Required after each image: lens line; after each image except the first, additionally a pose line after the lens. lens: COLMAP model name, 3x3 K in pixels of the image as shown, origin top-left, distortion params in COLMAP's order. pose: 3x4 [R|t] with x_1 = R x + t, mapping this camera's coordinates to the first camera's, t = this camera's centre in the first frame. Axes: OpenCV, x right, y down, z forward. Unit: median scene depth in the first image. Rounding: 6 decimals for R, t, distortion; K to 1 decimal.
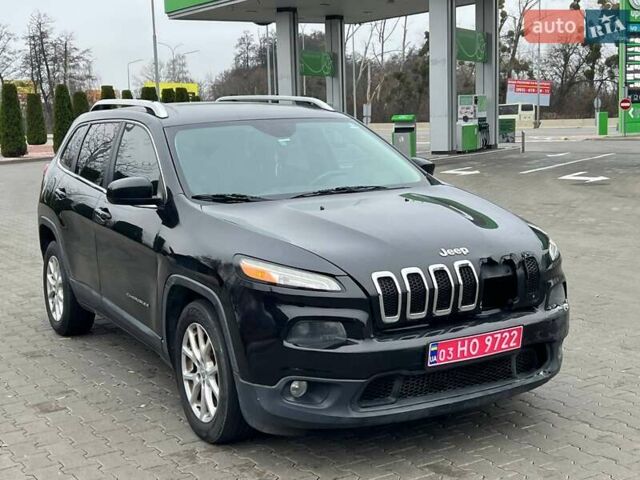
lens RADIAL K [[961.9, 0, 320.0], [0, 961.9, 240.0], [0, 0, 1]] dist [0.231308, -0.901812]
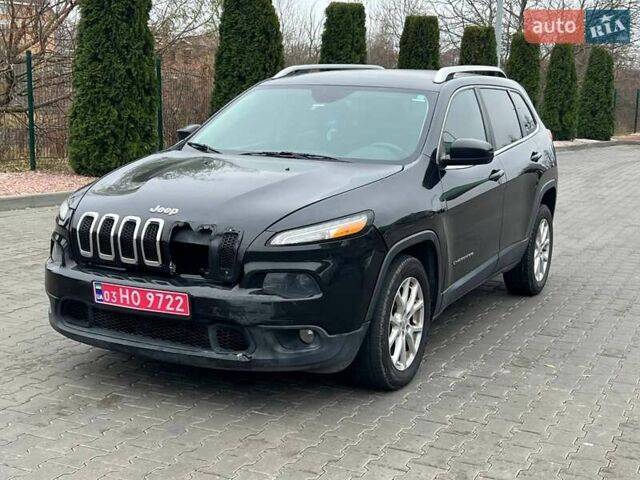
lens RADIAL K [[961.9, 0, 320.0], [0, 961.9, 240.0], [0, 0, 1]] dist [0.231308, -0.901812]
pose [[0.552531, 0.185624, -0.812560, 1.079064], [-0.164447, 0.980001, 0.112053, -0.100410], [0.817109, 0.071711, 0.572006, 0.532372]]
